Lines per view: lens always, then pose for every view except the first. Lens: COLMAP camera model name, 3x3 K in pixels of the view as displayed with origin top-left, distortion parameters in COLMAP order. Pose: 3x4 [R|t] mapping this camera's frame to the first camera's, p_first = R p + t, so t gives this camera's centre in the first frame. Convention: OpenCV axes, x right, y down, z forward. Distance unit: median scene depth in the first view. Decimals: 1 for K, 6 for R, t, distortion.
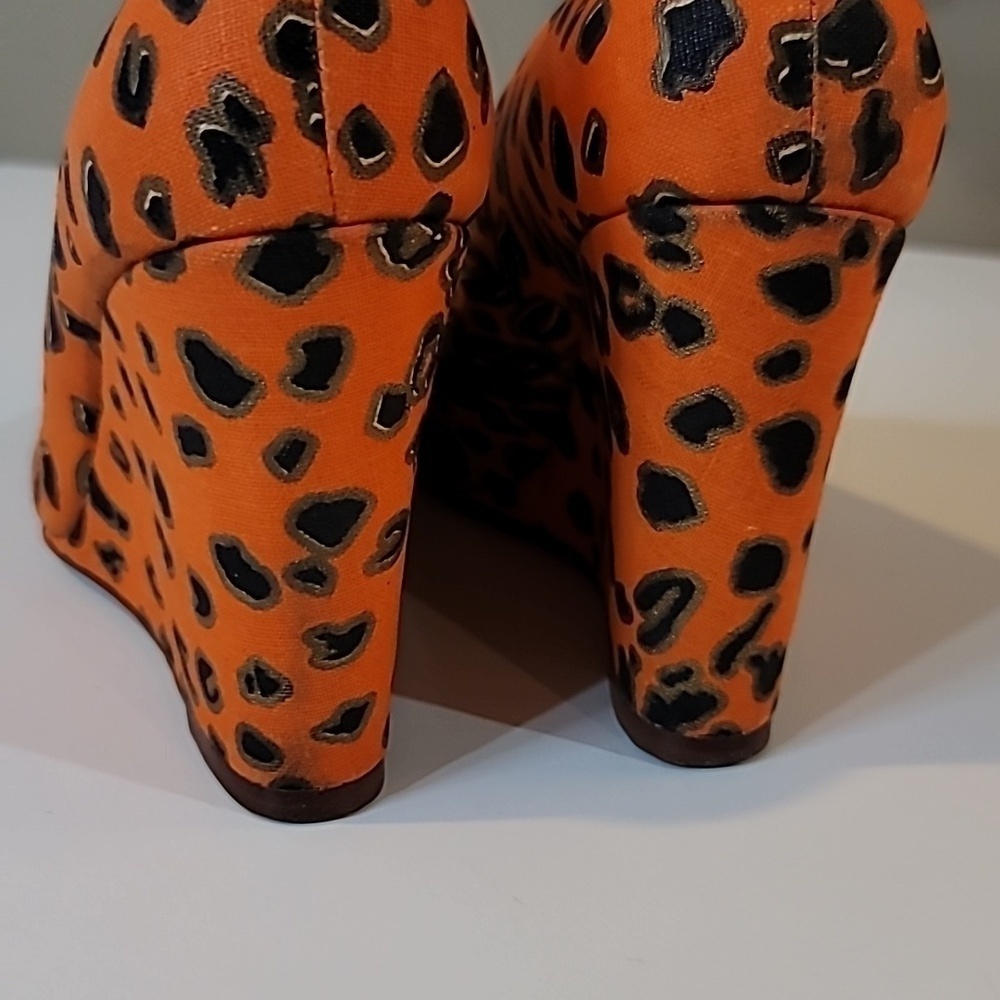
lens RADIAL K [[1694.3, 0, 536.2], [0, 1694.3, 482.5], [0, 0, 1]] dist [-0.003459, 0.000000]
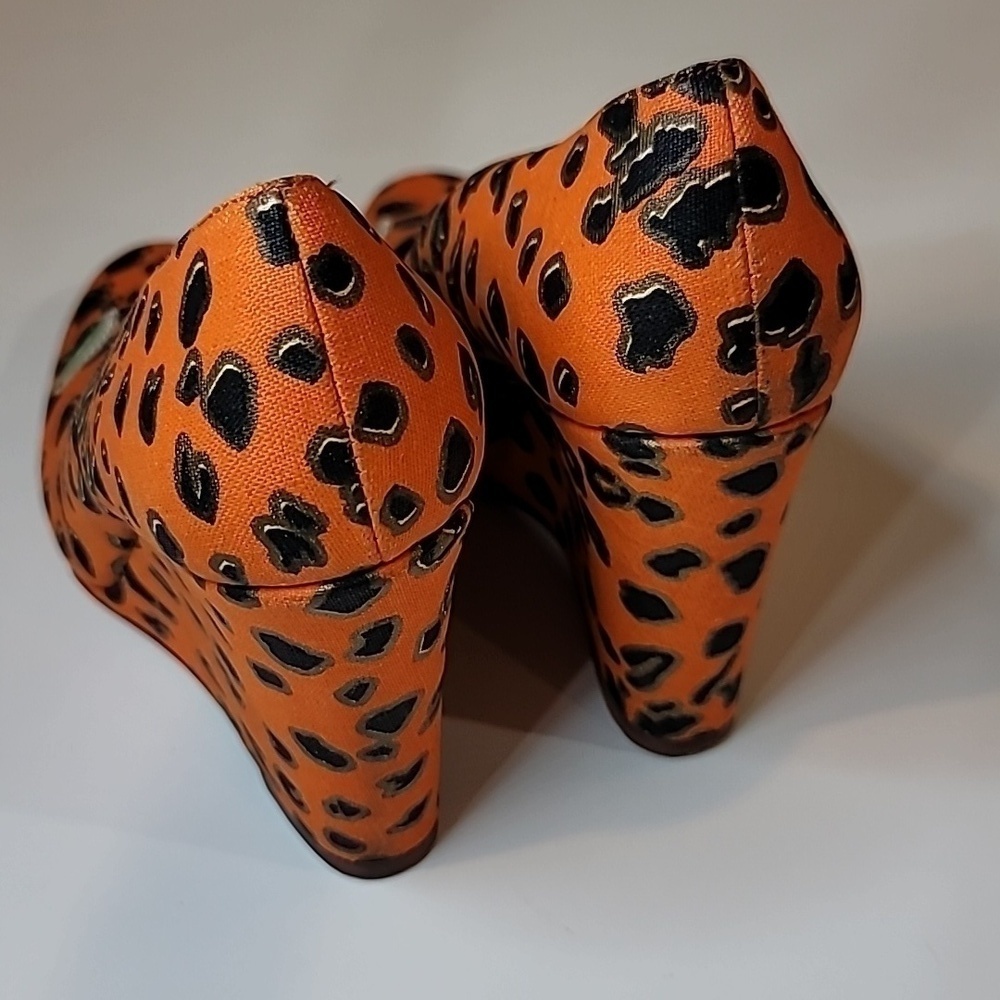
lens RADIAL K [[1694.3, 0, 499.0], [0, 1694.3, 500.5], [0, 0, 1]] dist [-0.003459, 0.000000]
pose [[0.988162, -0.148416, 0.038842, -0.068627], [0.127146, 0.933958, 0.334000, -0.523310], [-0.085848, -0.325108, 0.941772, -0.110828]]
